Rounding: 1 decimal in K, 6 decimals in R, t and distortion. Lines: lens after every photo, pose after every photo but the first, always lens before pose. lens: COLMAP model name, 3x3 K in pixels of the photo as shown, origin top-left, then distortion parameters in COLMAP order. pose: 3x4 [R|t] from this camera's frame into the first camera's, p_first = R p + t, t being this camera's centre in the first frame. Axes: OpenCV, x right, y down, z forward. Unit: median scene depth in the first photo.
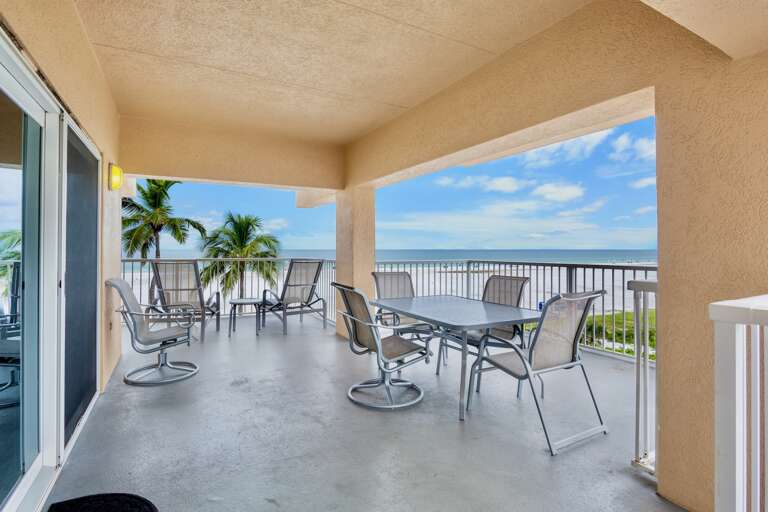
lens RADIAL K [[374.5, 0, 379.2], [0, 374.5, 252.2], [0, 0, 1]] dist [0.000835, -0.000012]
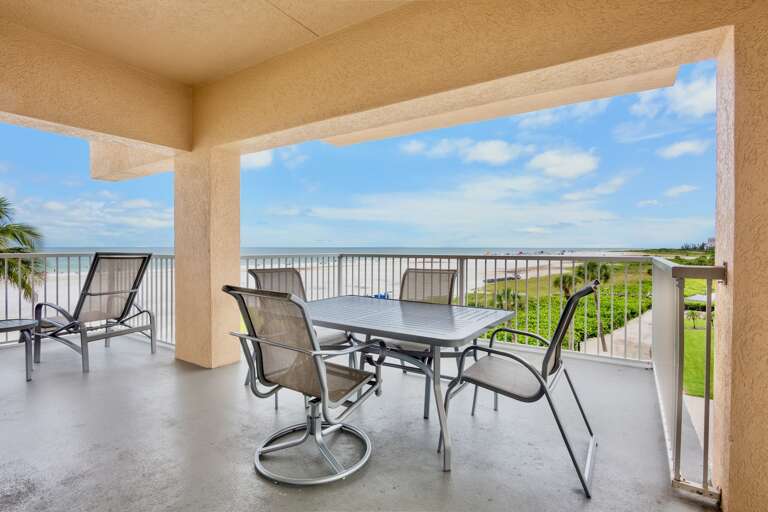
lens RADIAL K [[381.6, 0, 382.9], [0, 381.6, 243.6], [0, 0, 1]] dist [-0.001349, -0.001395]
pose [[0.876662, 0.002893, 0.481099, -0.163609], [-0.000372, 0.999986, -0.005337, 0.008707], [-0.481107, 0.004500, 0.876650, 0.276358]]
